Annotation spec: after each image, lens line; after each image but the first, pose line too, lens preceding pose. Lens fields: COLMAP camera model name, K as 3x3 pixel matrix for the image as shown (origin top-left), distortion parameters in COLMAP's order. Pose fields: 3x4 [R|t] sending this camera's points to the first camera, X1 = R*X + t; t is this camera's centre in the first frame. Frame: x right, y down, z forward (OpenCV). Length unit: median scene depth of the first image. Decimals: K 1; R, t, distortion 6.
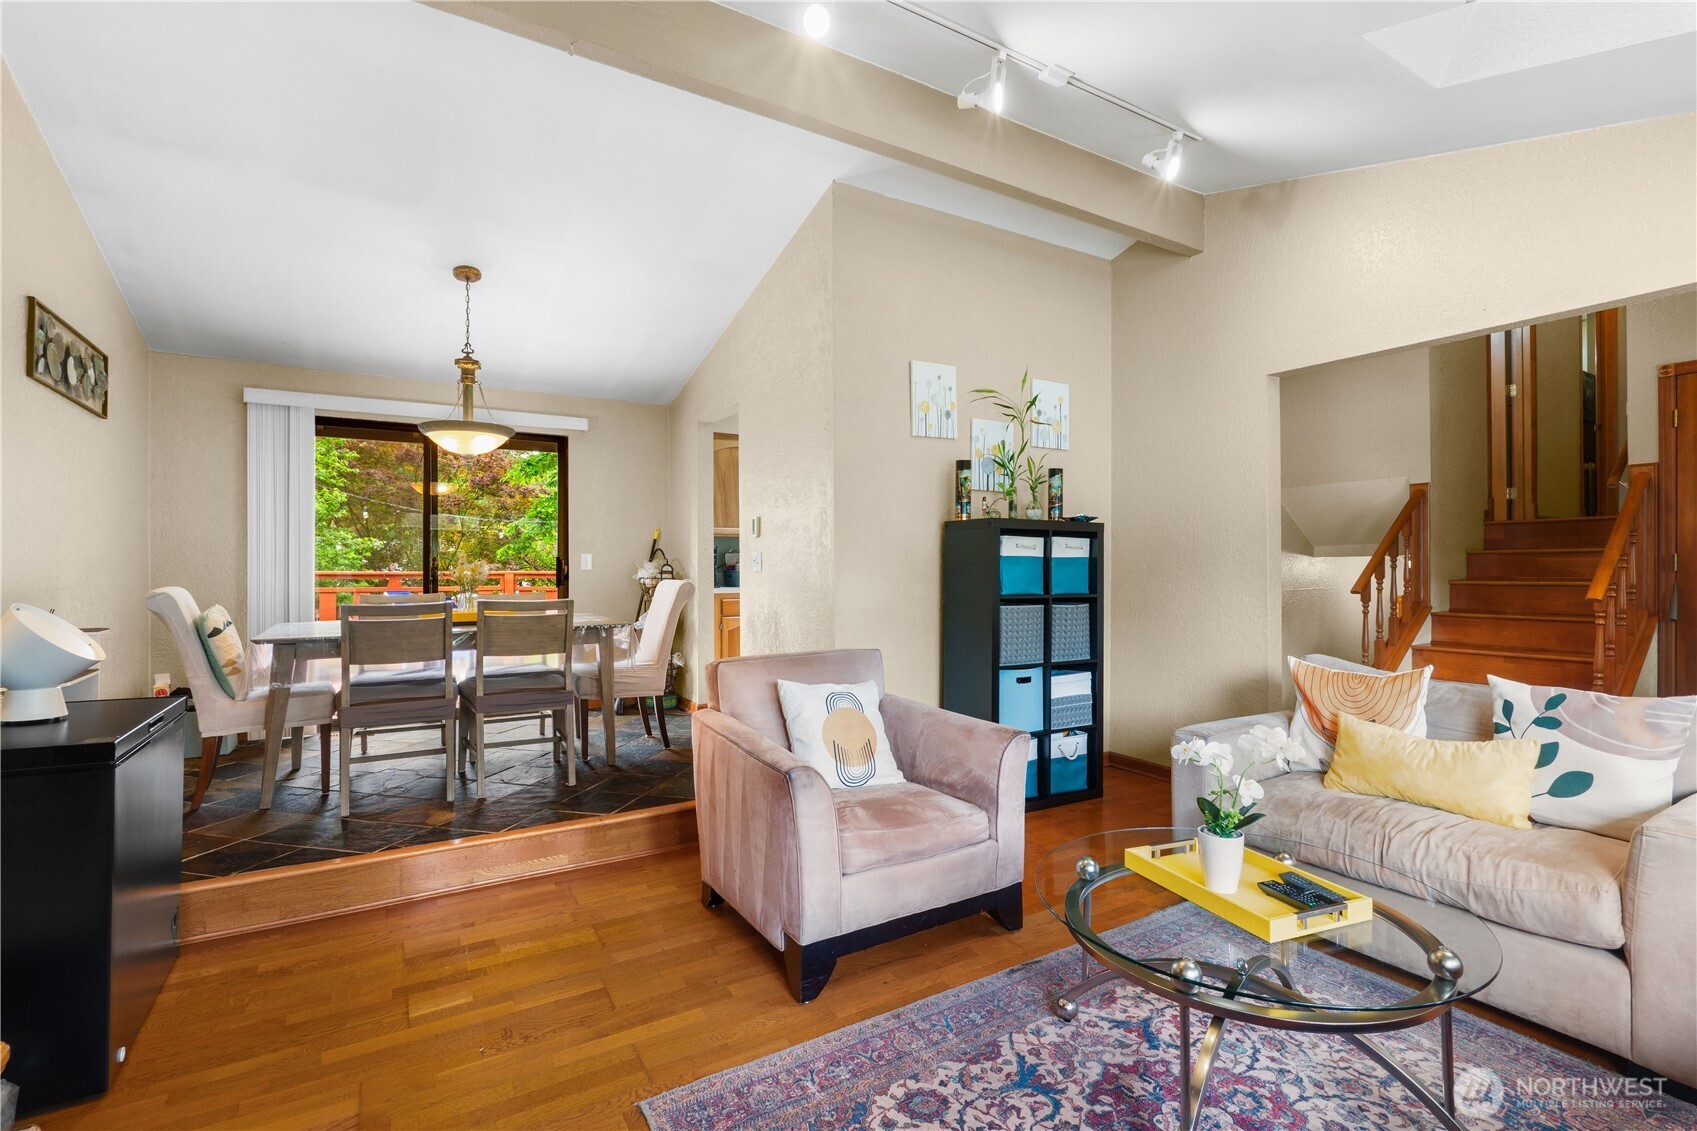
lens RADIAL K [[777.9, 0, 854.3], [0, 777.9, 564.0], [0, 0, 1]] dist [-0.004513, -0.000417]
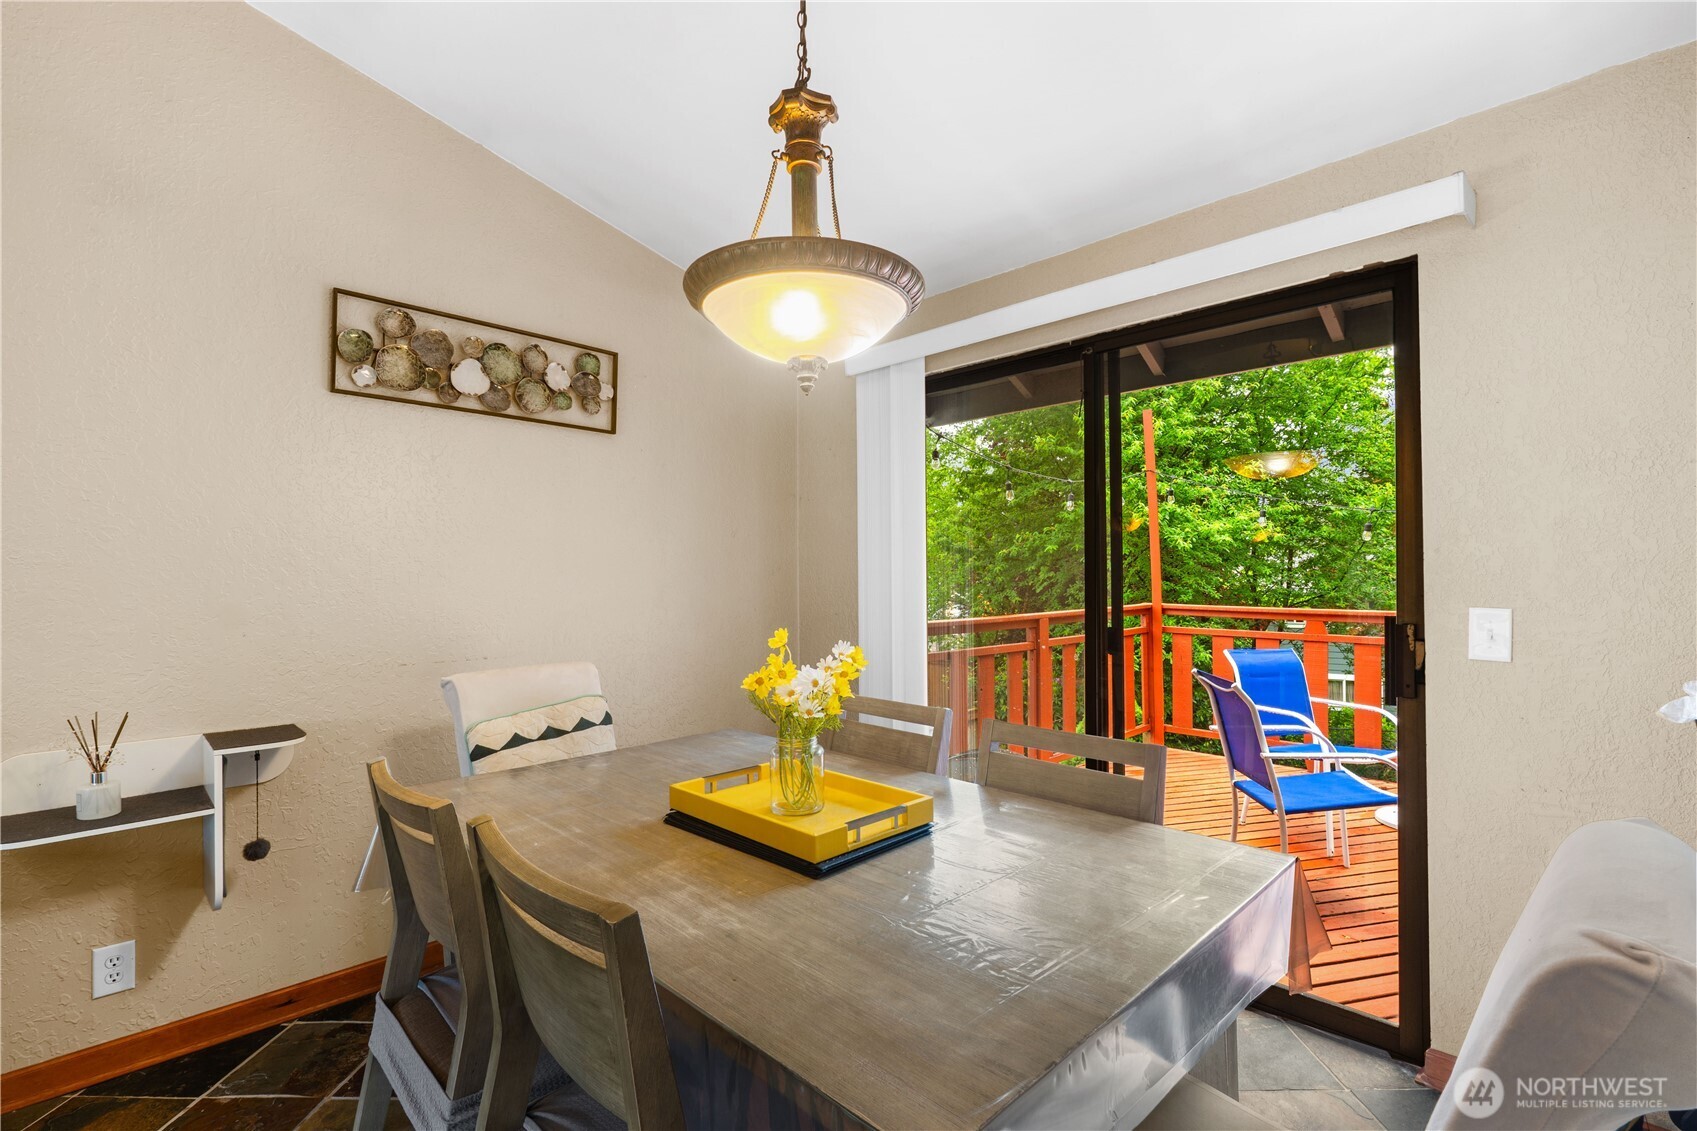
lens RADIAL K [[747.4, 0, 848.5], [0, 747.4, 565.5], [0, 0, 1]] dist [-0.001527, -0.000123]
pose [[0.230270, -0.014500, -0.973019, -0.306596], [0.006686, 0.999889, -0.013318, -0.077752], [0.973104, -0.003439, 0.230341, 1.851441]]
